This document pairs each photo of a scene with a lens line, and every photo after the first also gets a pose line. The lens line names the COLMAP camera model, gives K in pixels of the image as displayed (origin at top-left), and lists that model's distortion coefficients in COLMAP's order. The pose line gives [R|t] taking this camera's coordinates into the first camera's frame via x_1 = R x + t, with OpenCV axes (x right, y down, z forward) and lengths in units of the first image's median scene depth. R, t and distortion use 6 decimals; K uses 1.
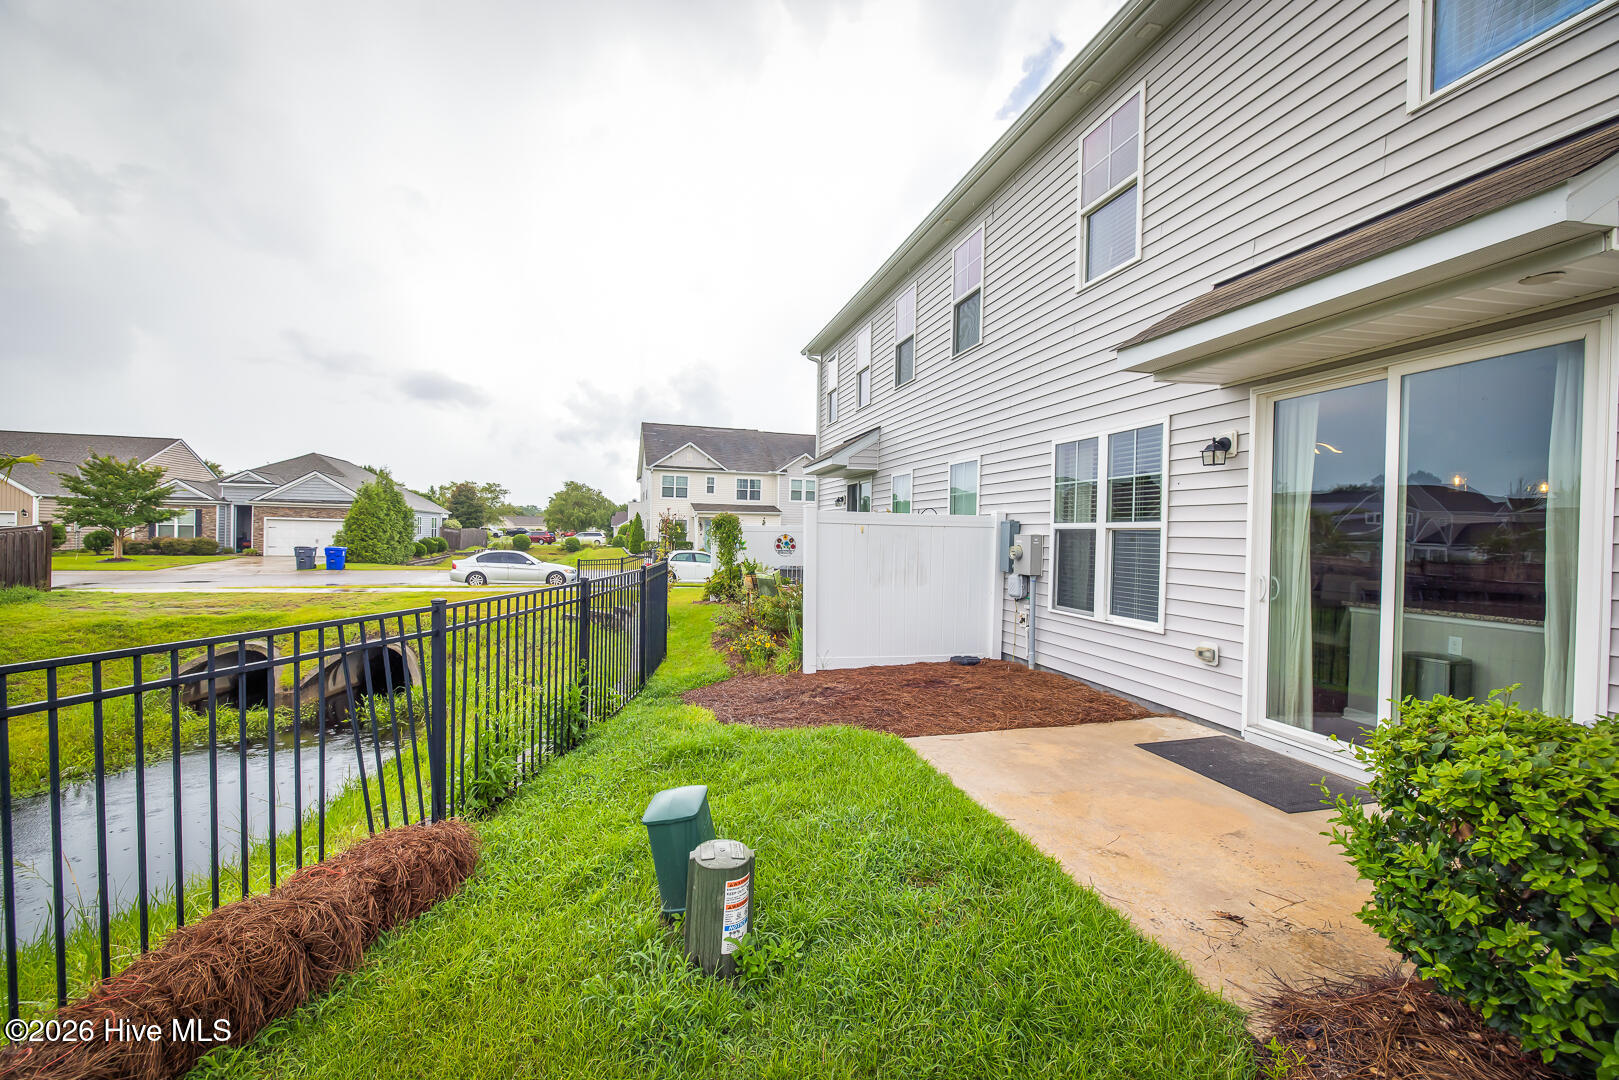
lens RADIAL K [[681.2, 0, 797.0], [0, 681.2, 533.7], [0, 0, 1]] dist [0.006098, 0.000223]
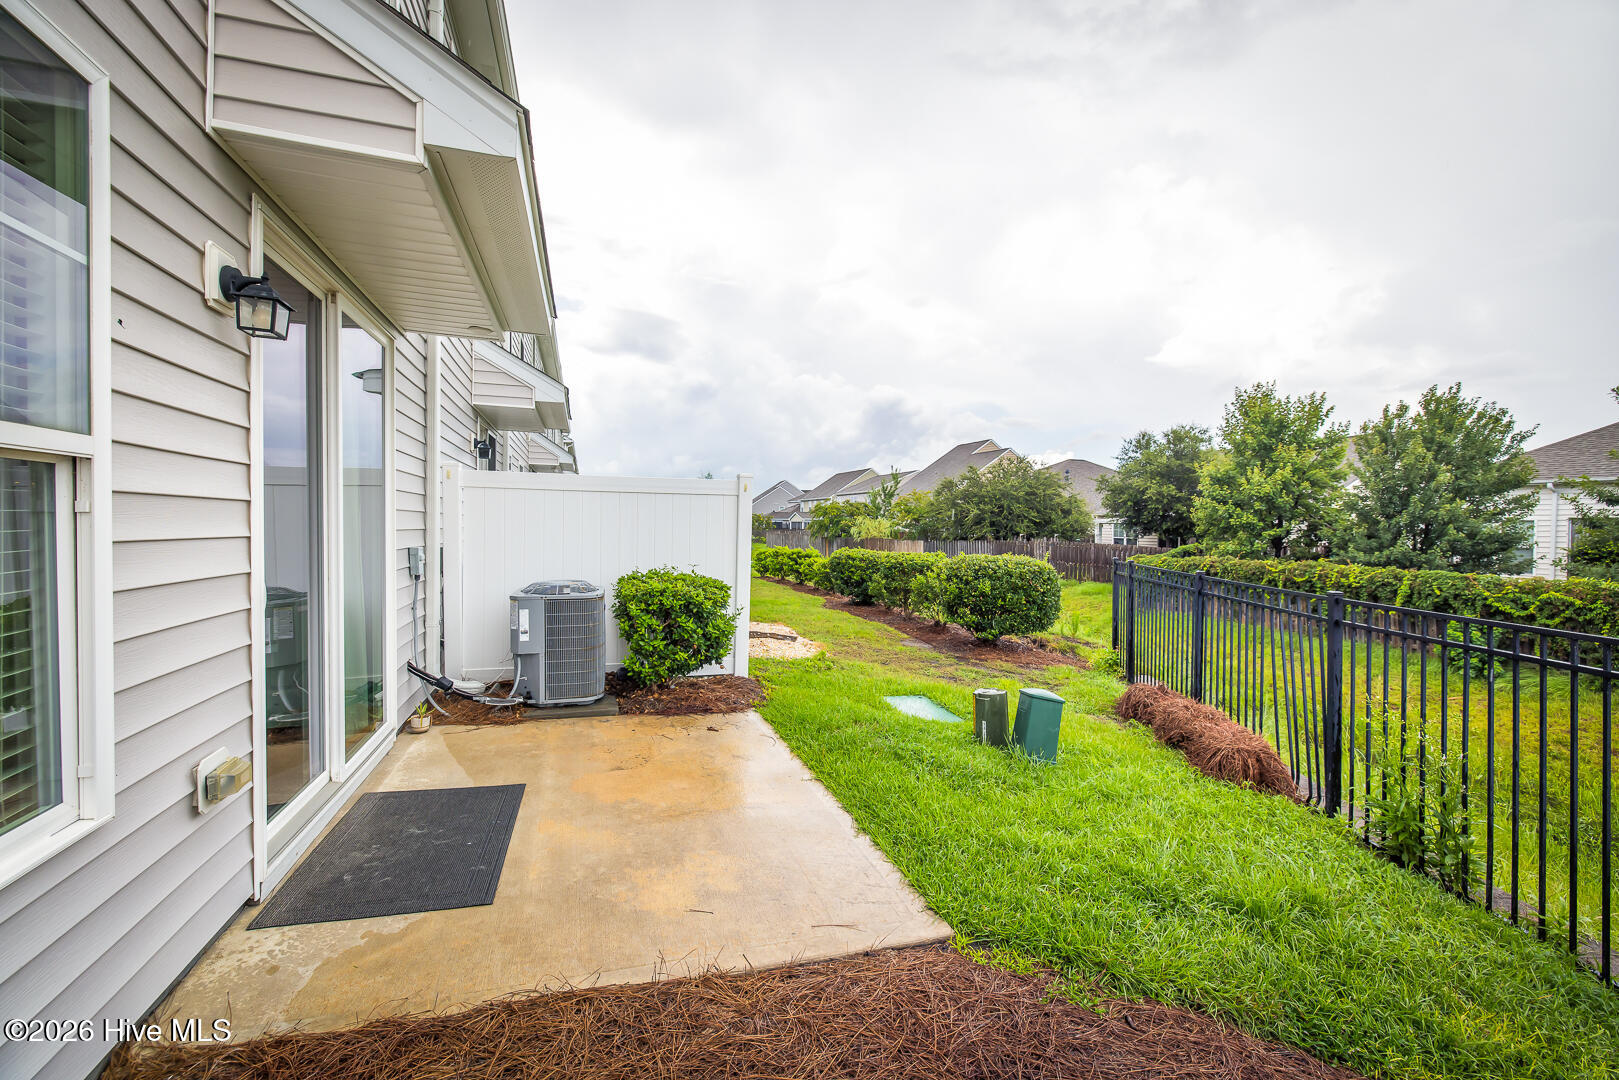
lens RADIAL K [[681.2, 0, 803.2], [0, 681.2, 533.6], [0, 0, 1]] dist [0.006098, 0.000223]
pose [[-0.996984, -0.015339, -0.076083, 0.237542], [-0.016652, 0.999723, 0.016655, 0.013586], [0.075806, 0.017872, -0.996962, 1.195521]]
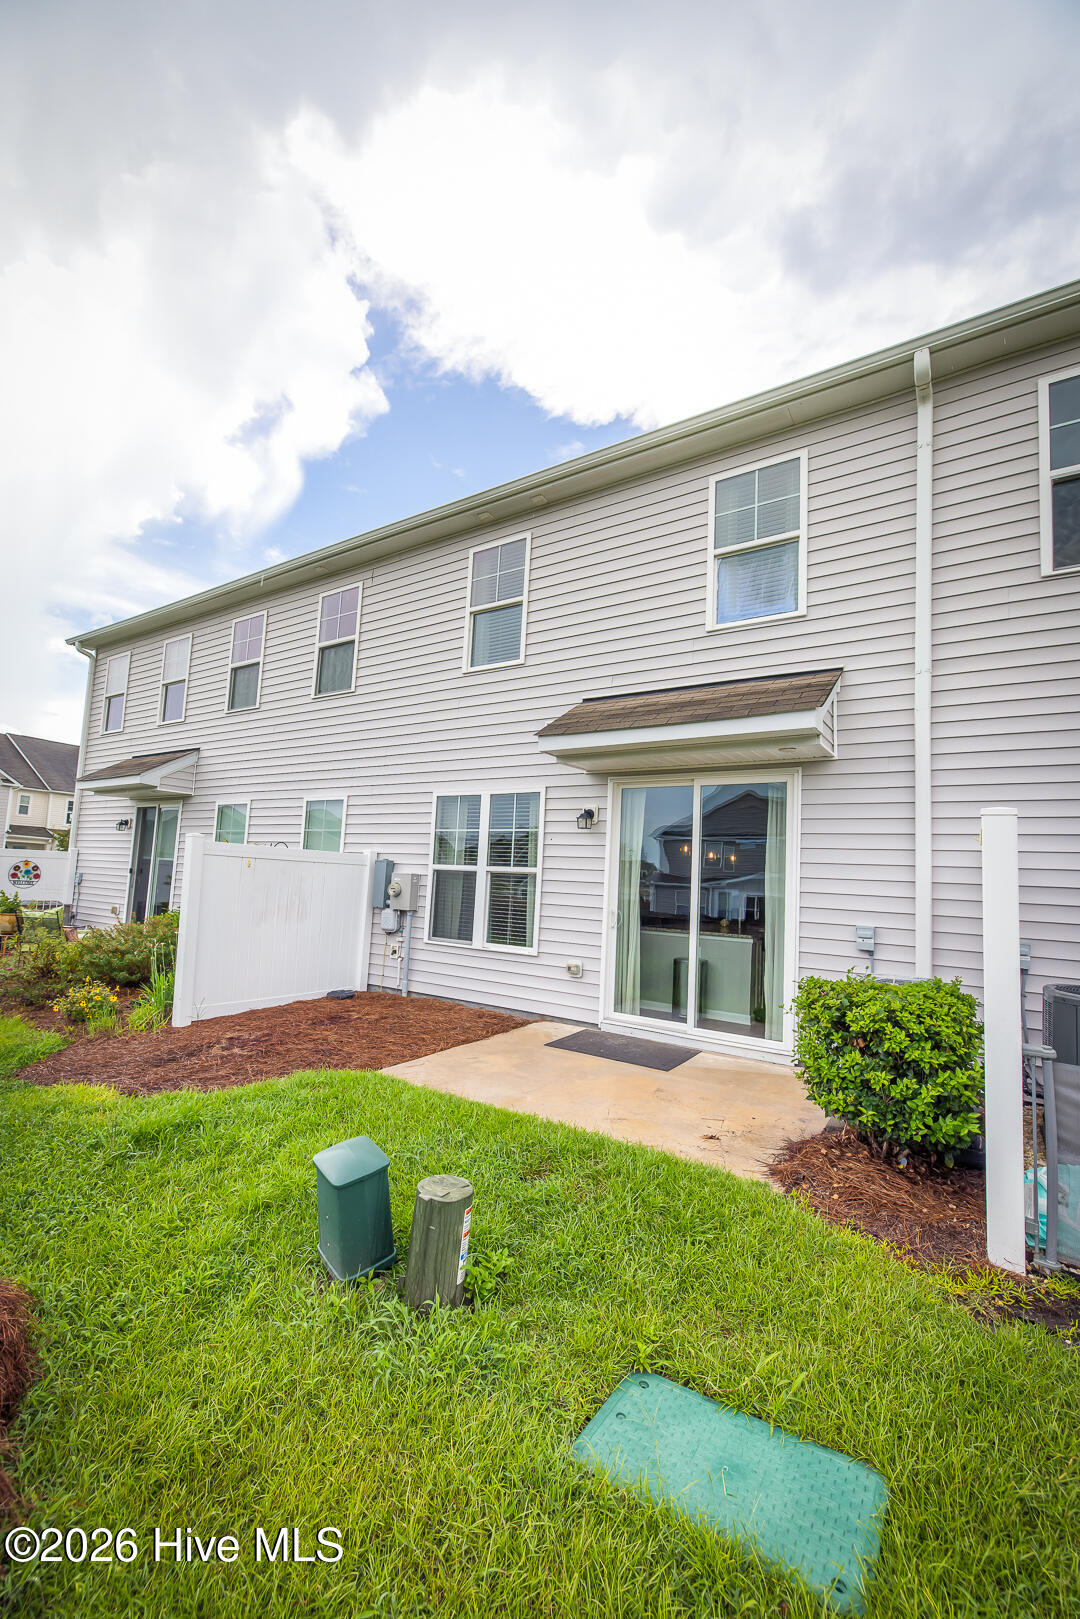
lens RADIAL K [[681.2, 0, 528.2], [0, 681.2, 817.9], [0, 0, 1]] dist [0.006098, 0.000223]
pose [[0.732727, 0.082850, 0.675461, -0.325661], [-0.034008, 0.995779, -0.085248, -0.001283], [-0.679672, 0.039493, 0.732452, 0.059381]]
